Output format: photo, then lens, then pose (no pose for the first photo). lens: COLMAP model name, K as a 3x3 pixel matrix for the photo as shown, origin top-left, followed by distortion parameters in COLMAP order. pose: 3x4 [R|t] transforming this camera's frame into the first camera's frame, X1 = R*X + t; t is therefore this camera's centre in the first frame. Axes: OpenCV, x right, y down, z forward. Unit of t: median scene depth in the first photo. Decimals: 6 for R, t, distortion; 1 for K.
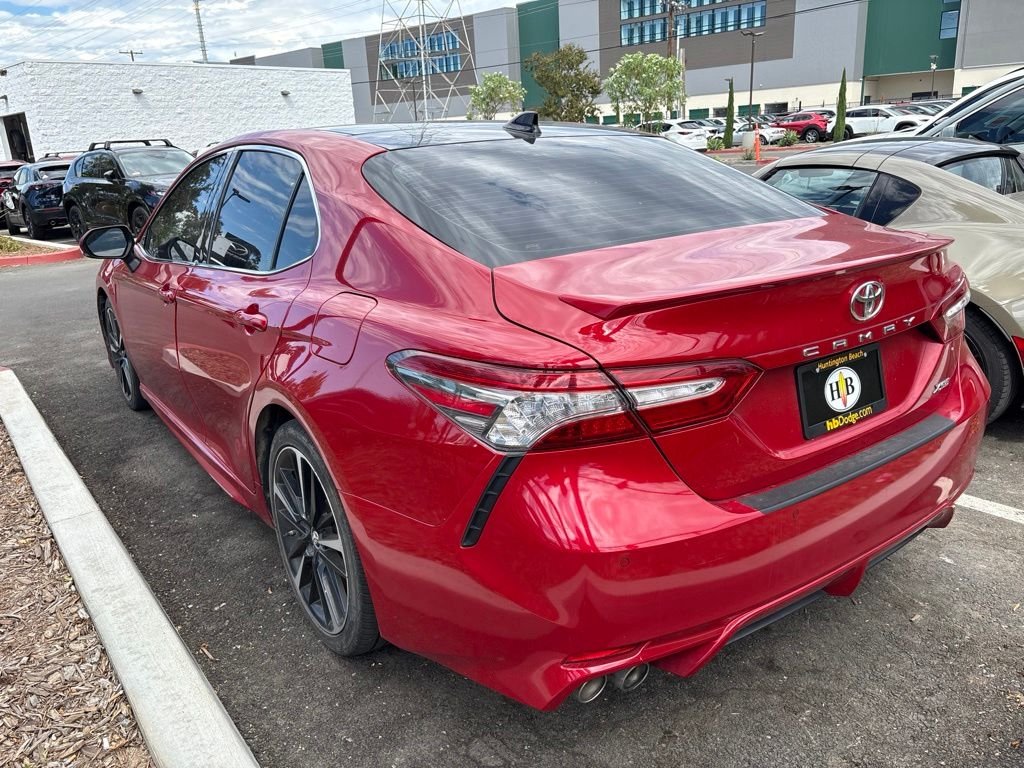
lens RADIAL K [[803.3, 0, 510.7], [0, 803.3, 380.7], [0, 0, 1]] dist [-0.000695, 0.001768]
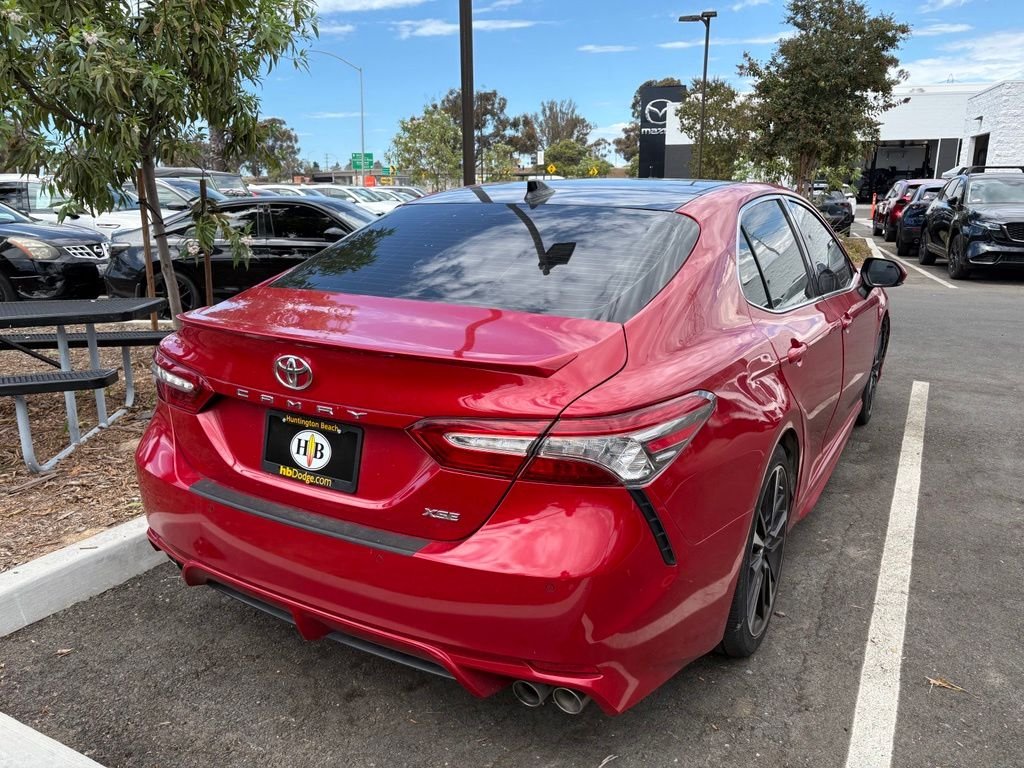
lens RADIAL K [[803.3, 0, 511.4], [0, 803.3, 388.4], [0, 0, 1]] dist [-0.000695, 0.001768]
pose [[0.417365, 0.280269, -0.864440, 1.449006], [-0.286797, 0.943260, 0.167354, -0.330905], [0.862296, 0.178071, 0.474064, 0.695010]]
